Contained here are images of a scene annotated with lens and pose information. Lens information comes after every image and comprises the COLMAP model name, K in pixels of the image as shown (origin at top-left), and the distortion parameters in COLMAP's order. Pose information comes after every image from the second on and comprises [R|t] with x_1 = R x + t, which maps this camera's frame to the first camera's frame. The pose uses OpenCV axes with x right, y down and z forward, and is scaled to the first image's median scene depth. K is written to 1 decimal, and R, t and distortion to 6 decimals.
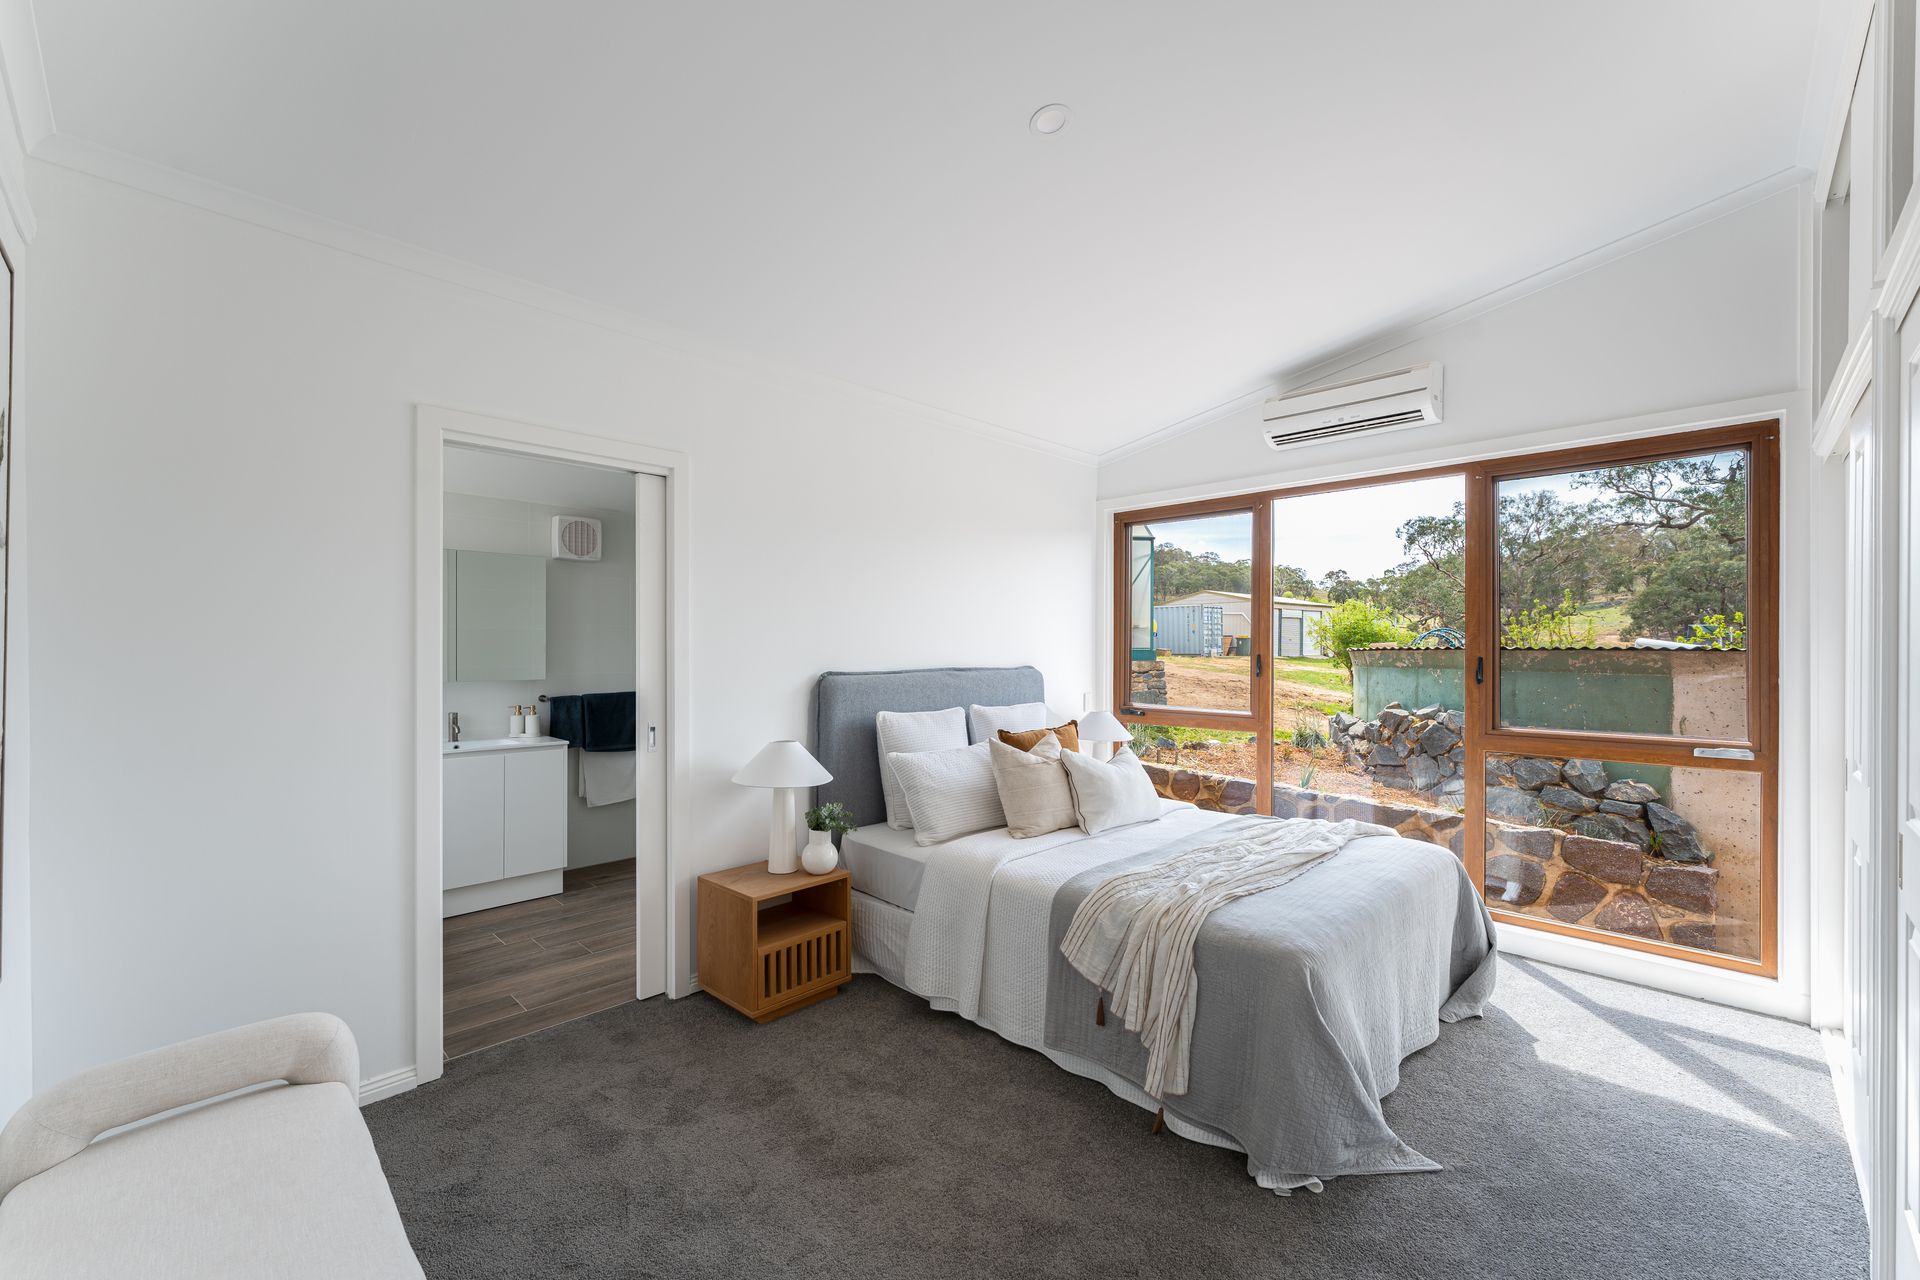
lens RADIAL K [[771.7, 0, 963.0], [0, 771.7, 644.9], [0, 0, 1]] dist [0.002991, -0.000049]
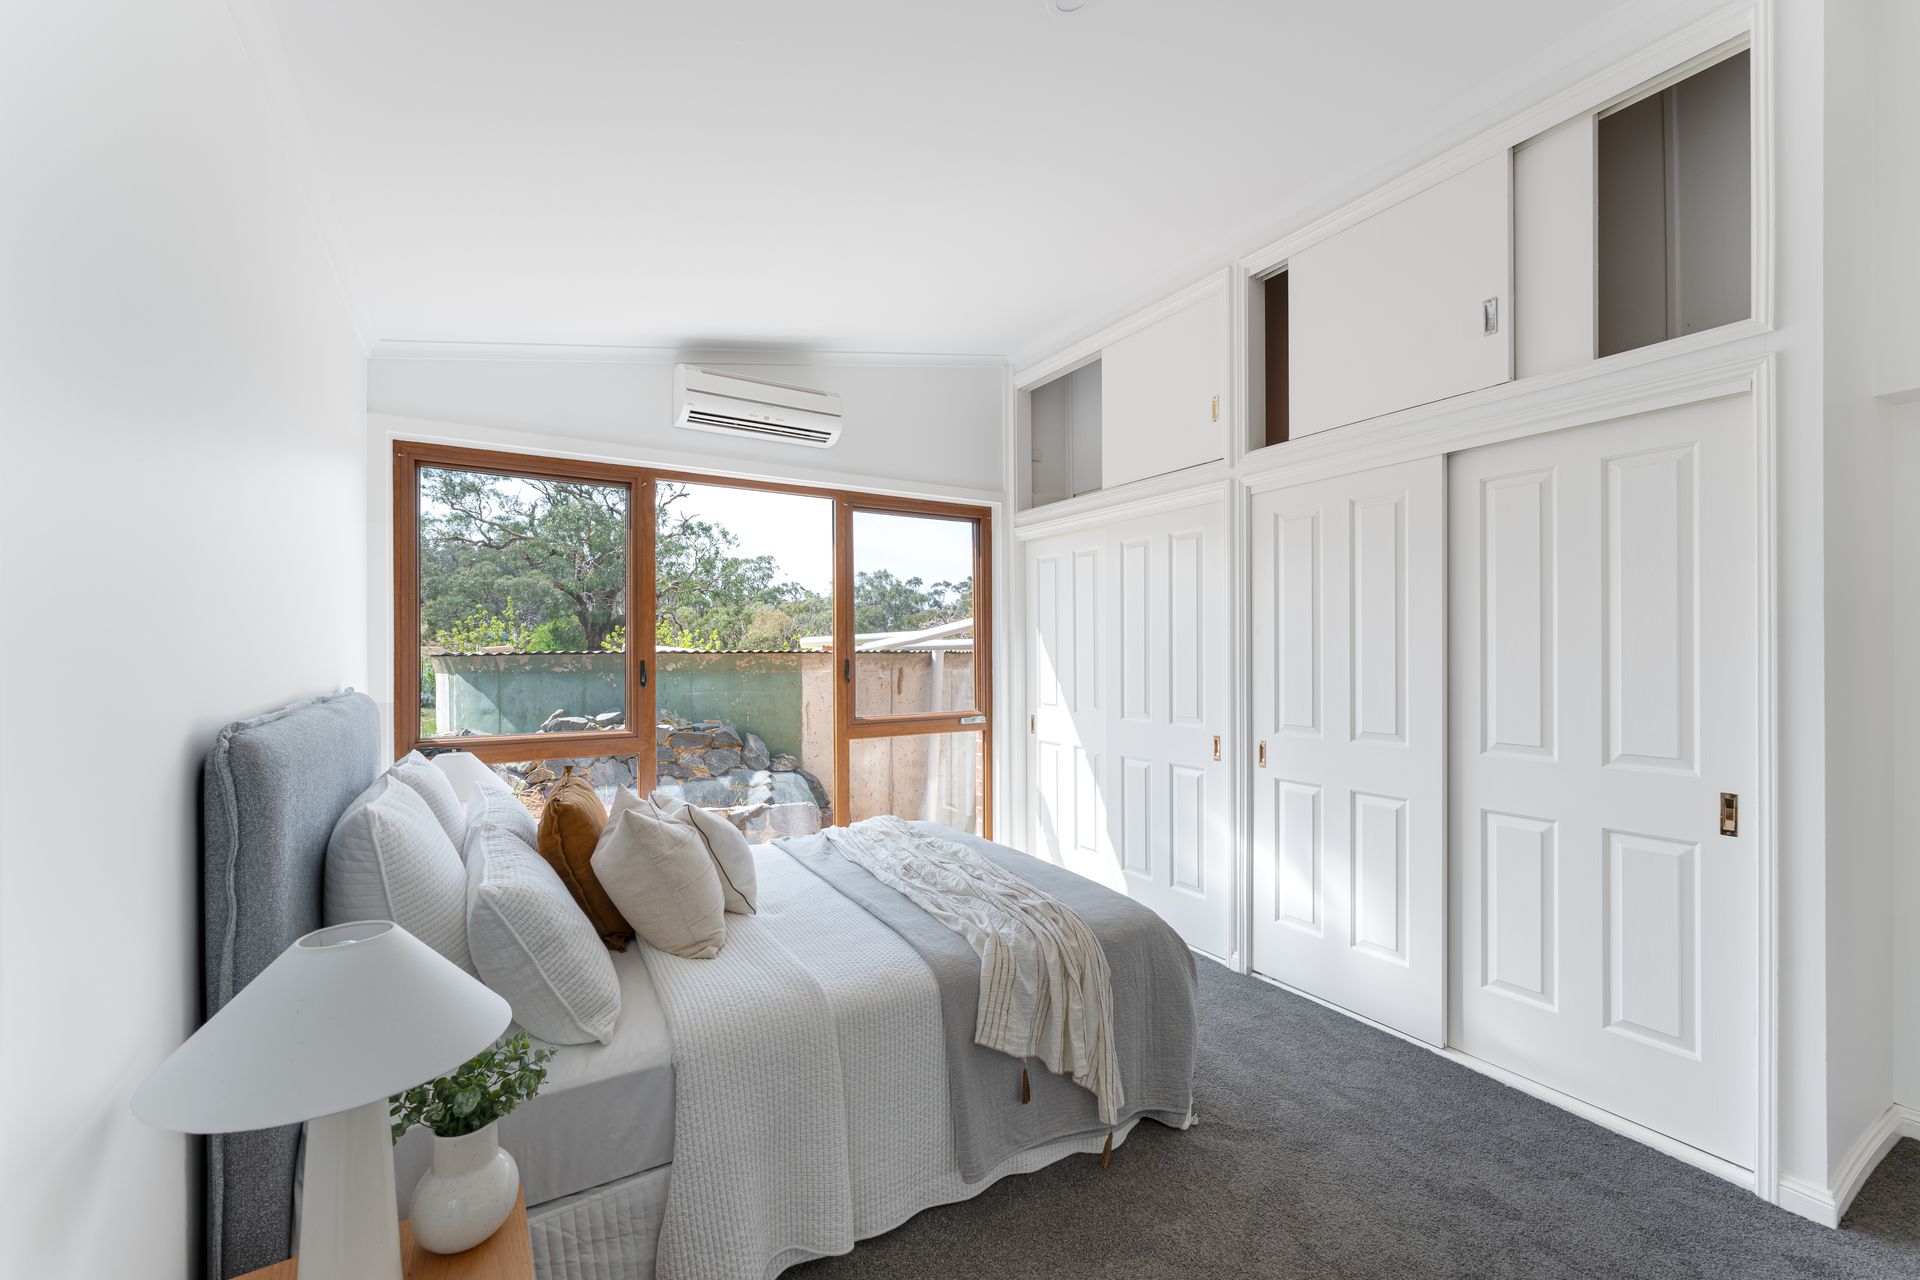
lens RADIAL K [[771.7, 0, 963.0], [0, 771.7, 644.9], [0, 0, 1]] dist [0.002991, -0.000049]
pose [[0.248398, 0.003422, 0.968652, -0.346377], [0.002100, 0.999990, -0.004071, -0.000377], [-0.968656, 0.003046, 0.248388, 0.455099]]
